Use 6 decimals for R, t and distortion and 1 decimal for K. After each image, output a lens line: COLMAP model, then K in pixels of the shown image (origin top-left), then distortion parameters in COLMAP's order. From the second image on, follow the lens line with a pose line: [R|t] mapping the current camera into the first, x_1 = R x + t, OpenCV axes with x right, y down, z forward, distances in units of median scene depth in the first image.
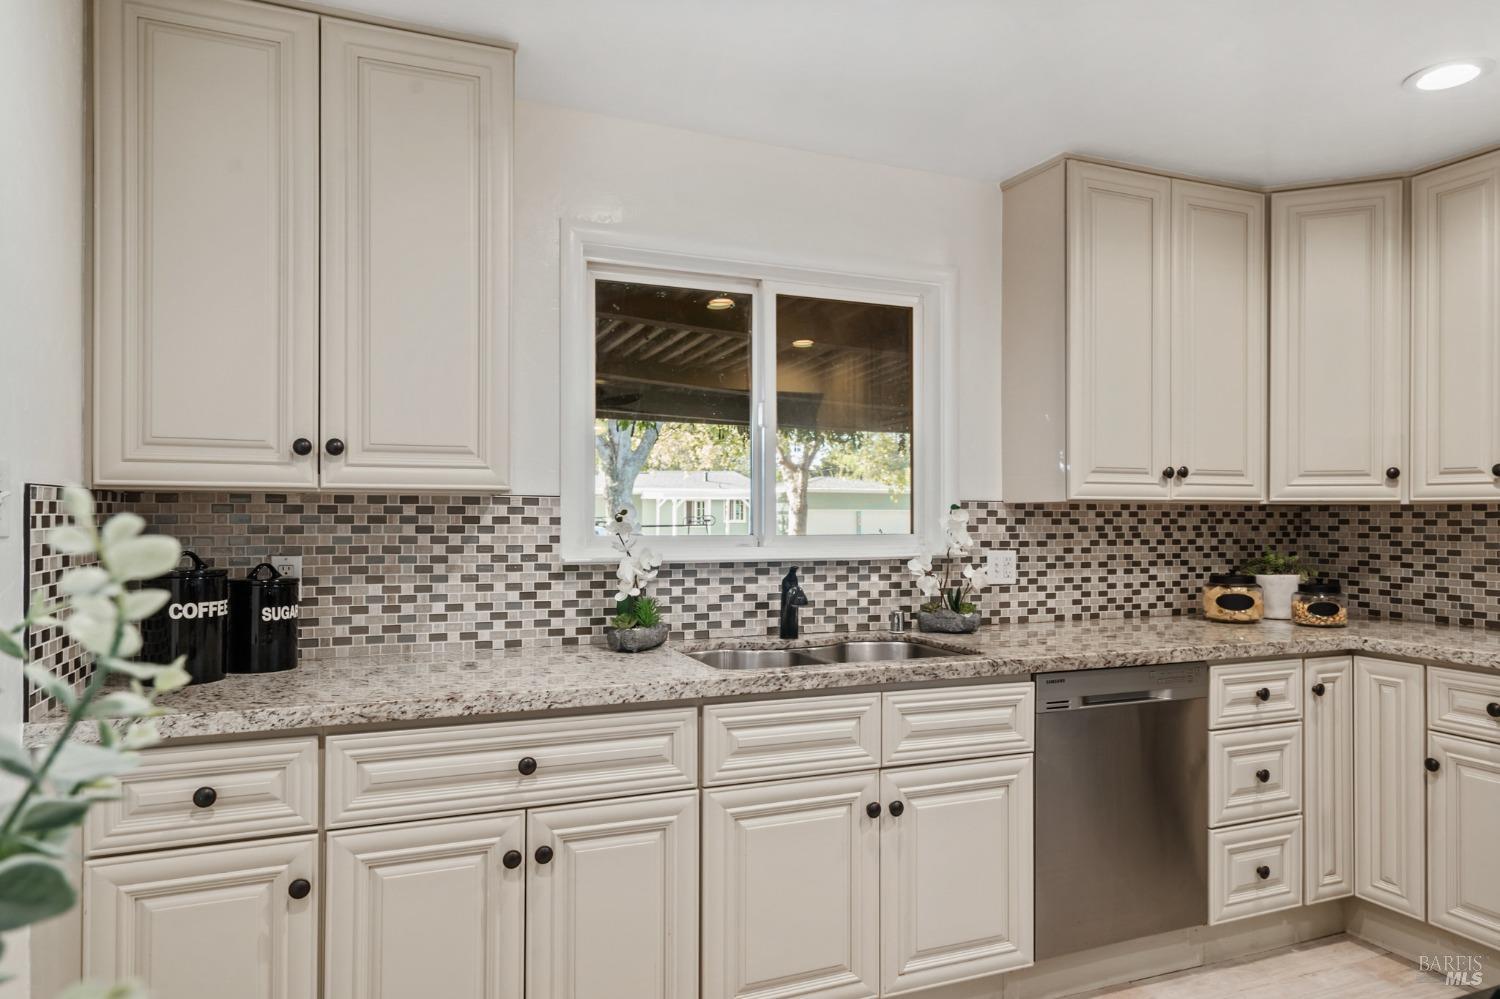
lens RADIAL K [[958.1, 0, 750.0], [0, 958.1, 499.5], [0, 0, 1]] dist [0.004521, 0.001227]
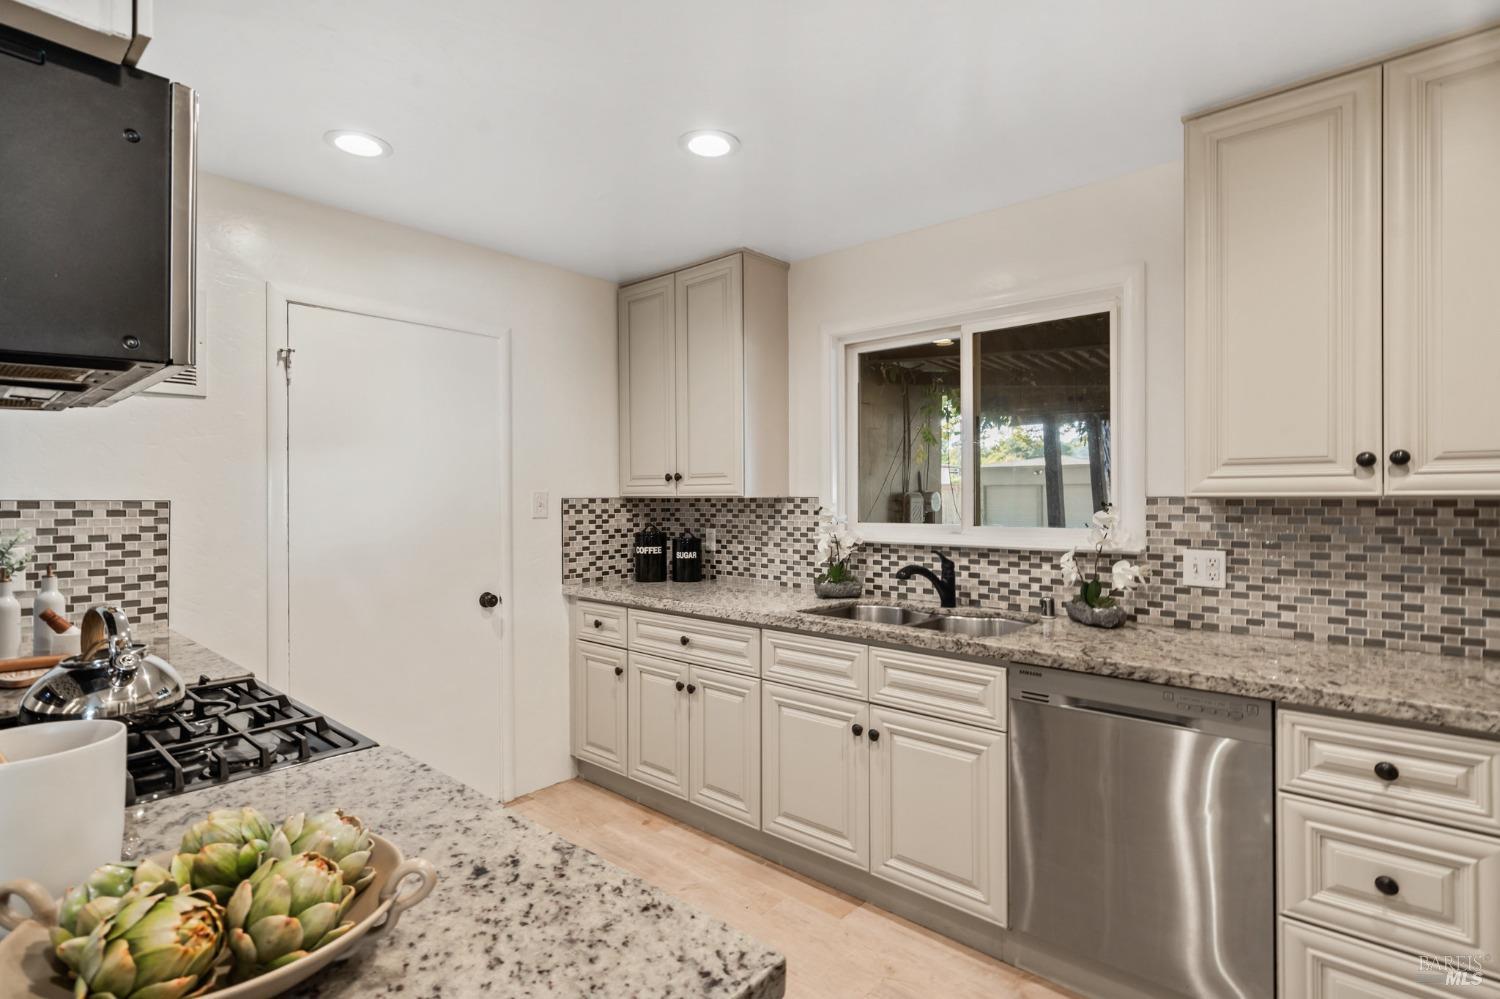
lens RADIAL K [[747.8, 0, 750.0], [0, 747.8, 499.5], [0, 0, 1]] dist [-0.001251, 0.000735]
pose [[0.422814, -0.001470, -0.906215, 0.833887], [0.018589, 0.999802, 0.007052, -0.010305], [0.906026, -0.019827, 0.422758, 0.342591]]
